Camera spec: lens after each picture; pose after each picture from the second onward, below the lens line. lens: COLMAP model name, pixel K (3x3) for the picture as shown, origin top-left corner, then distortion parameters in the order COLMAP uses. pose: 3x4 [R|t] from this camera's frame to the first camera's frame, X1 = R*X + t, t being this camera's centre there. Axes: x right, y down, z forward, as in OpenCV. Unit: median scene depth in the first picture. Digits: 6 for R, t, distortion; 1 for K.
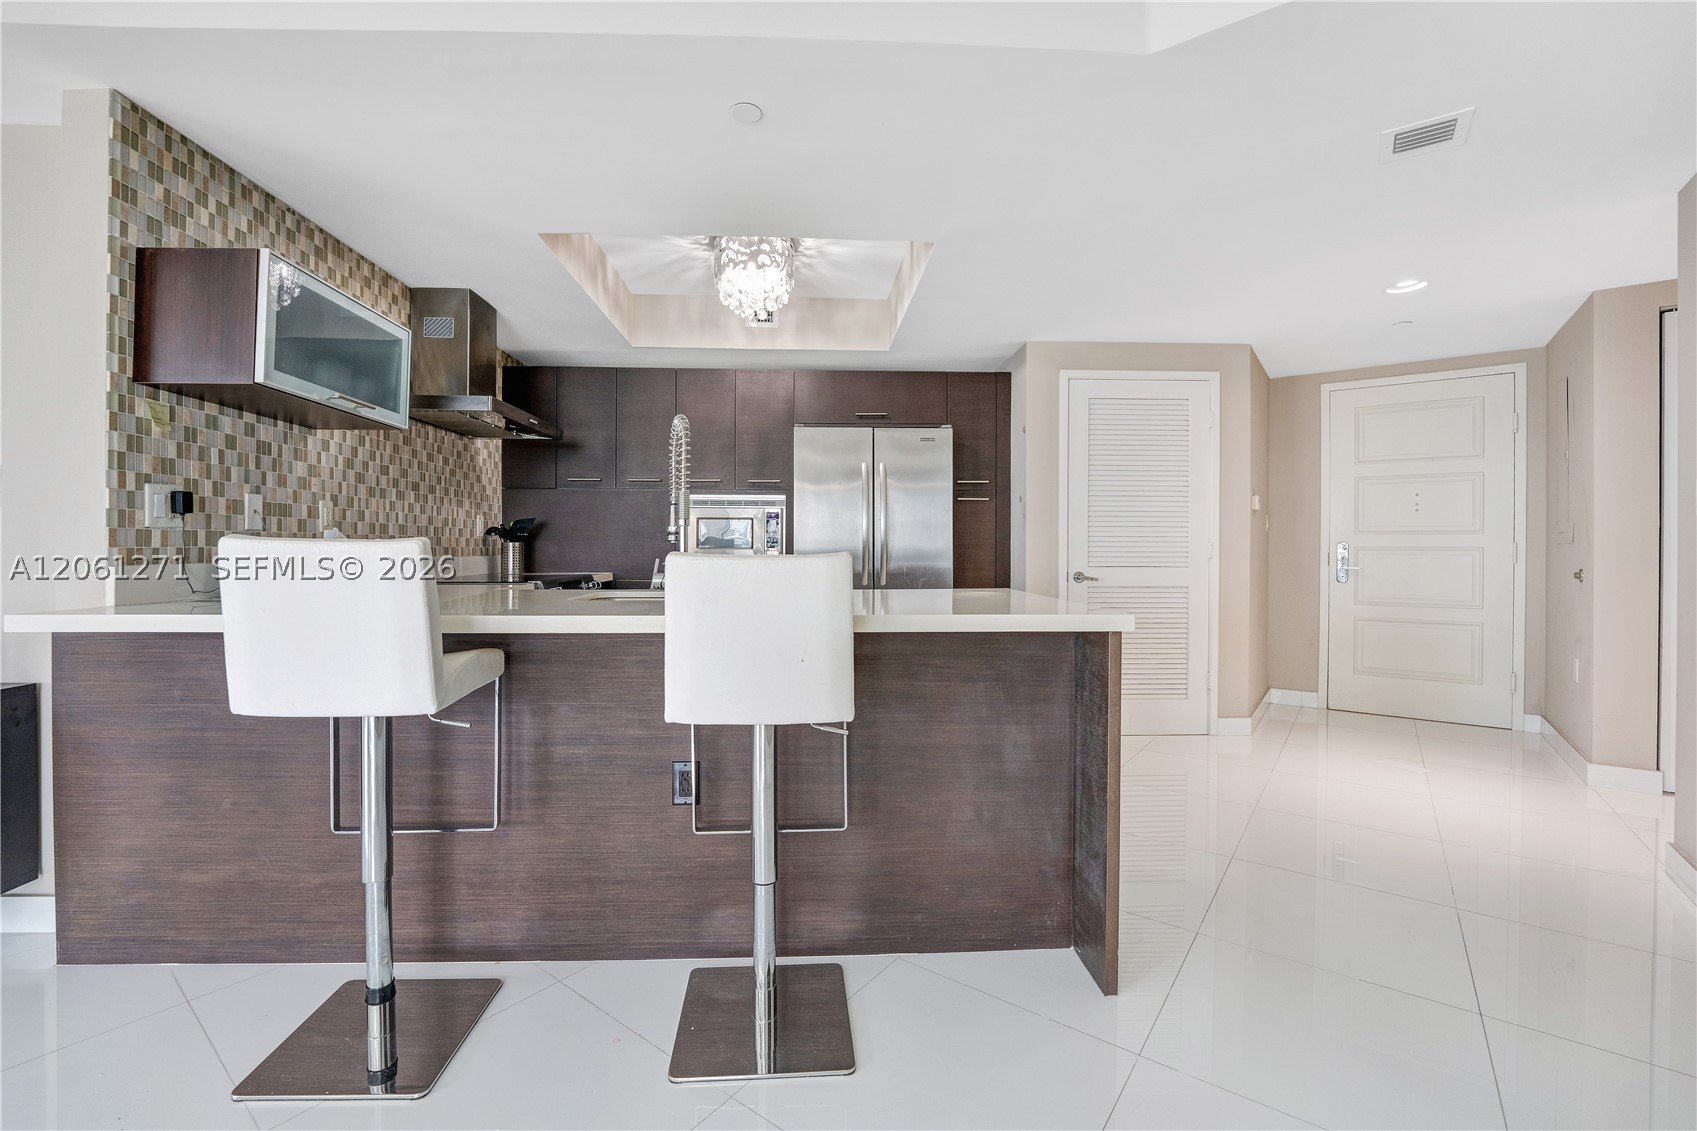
lens RADIAL K [[702.2, 0, 837.3], [0, 702.2, 560.1], [0, 0, 1]] dist [-0.019861, 0.000058]
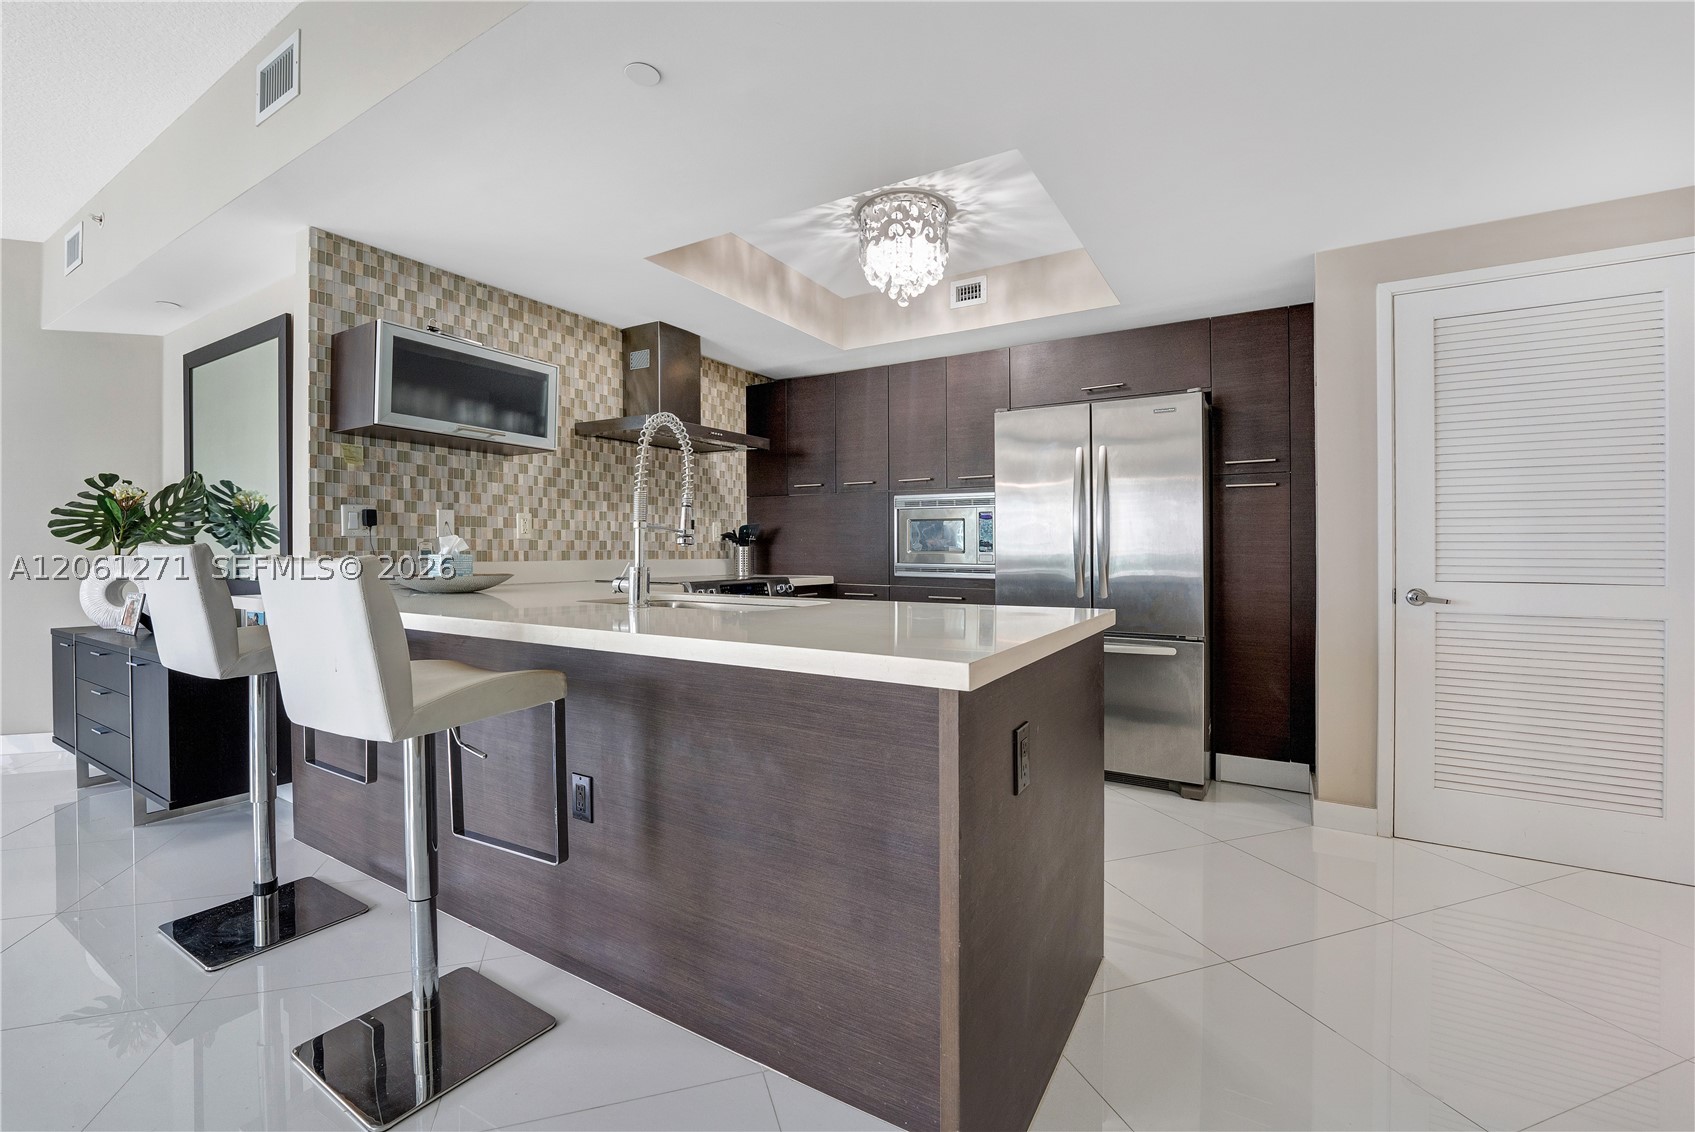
lens RADIAL K [[701.4, 0, 862.7], [0, 701.4, 561.5], [0, 0, 1]] dist [-0.019861, 0.000058]
pose [[0.829944, 0.009249, -0.557769, 0.462276], [-0.011335, 0.999936, -0.000284, -0.005989], [0.557731, 0.006558, 0.829996, 0.306229]]
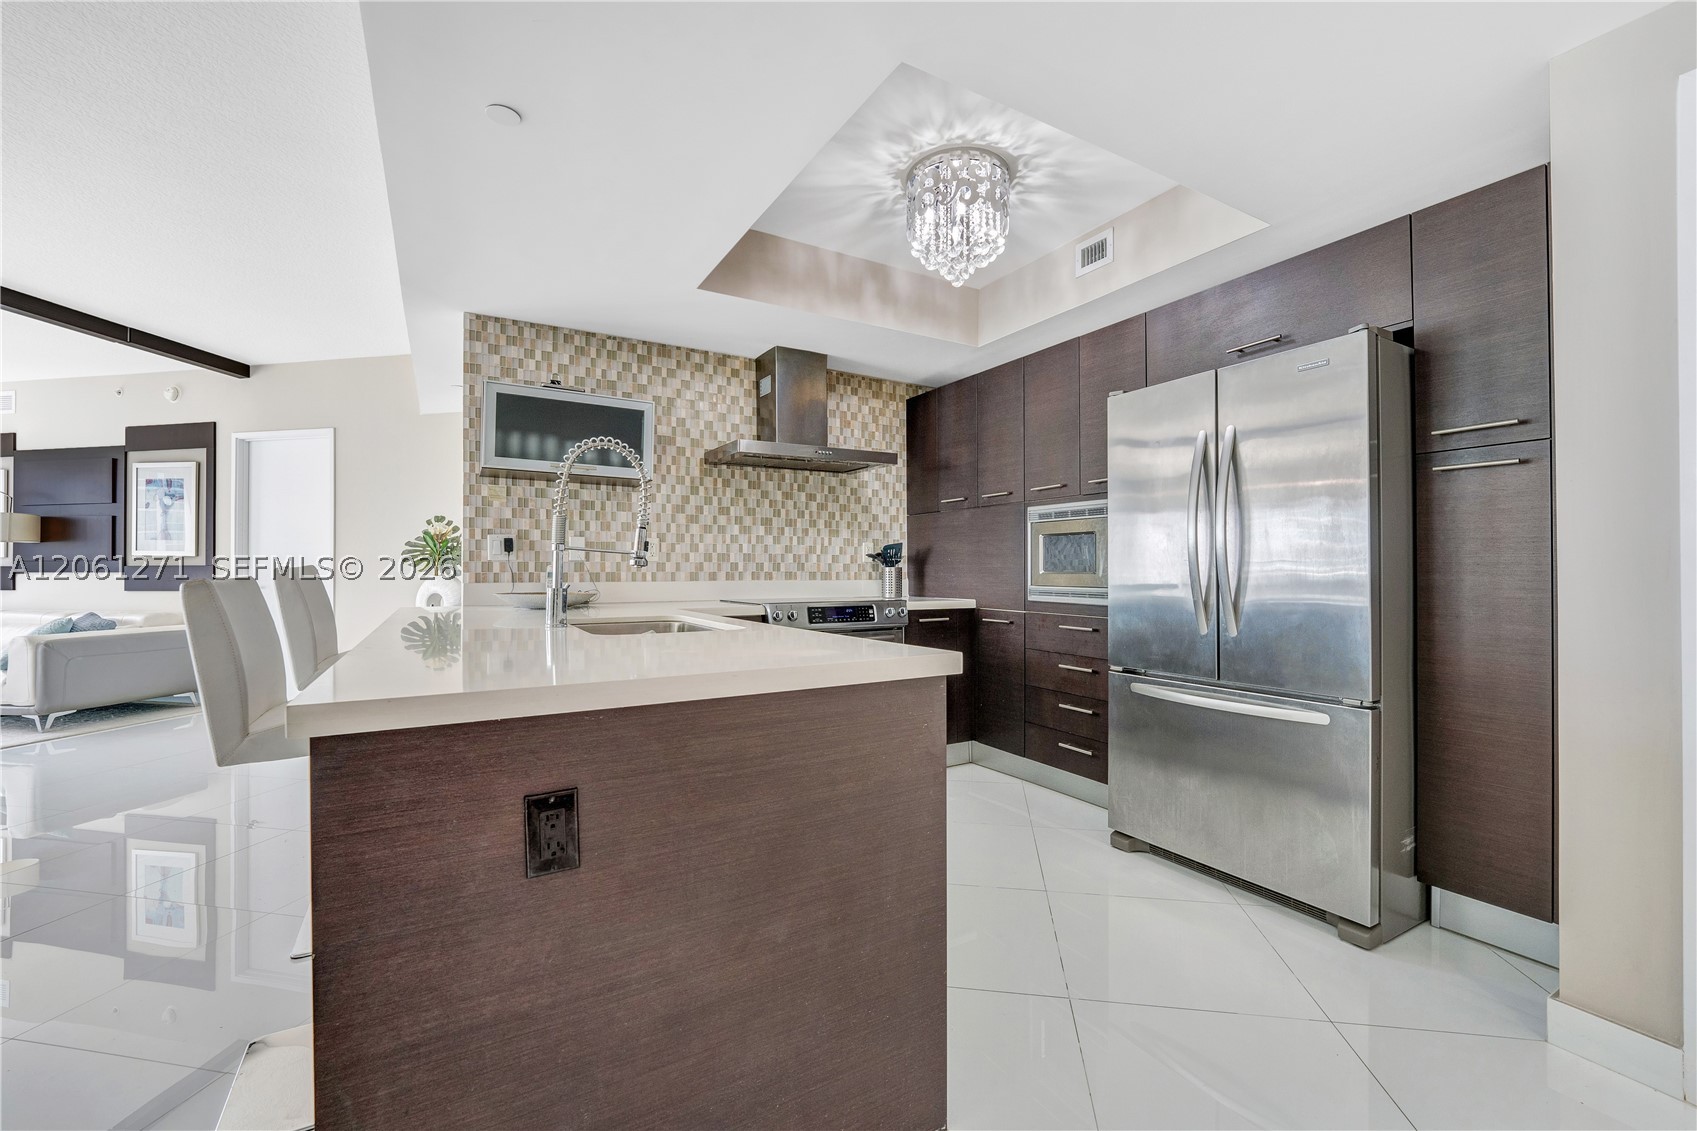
lens RADIAL K [[702.2, 0, 853.9], [0, 702.2, 564.9], [0, 0, 1]] dist [-0.019861, 0.000058]
pose [[0.469833, -0.007269, -0.882726, 0.663275], [-0.015796, 0.999737, -0.016640, -0.016775], [0.882614, 0.021761, 0.469594, 0.708979]]
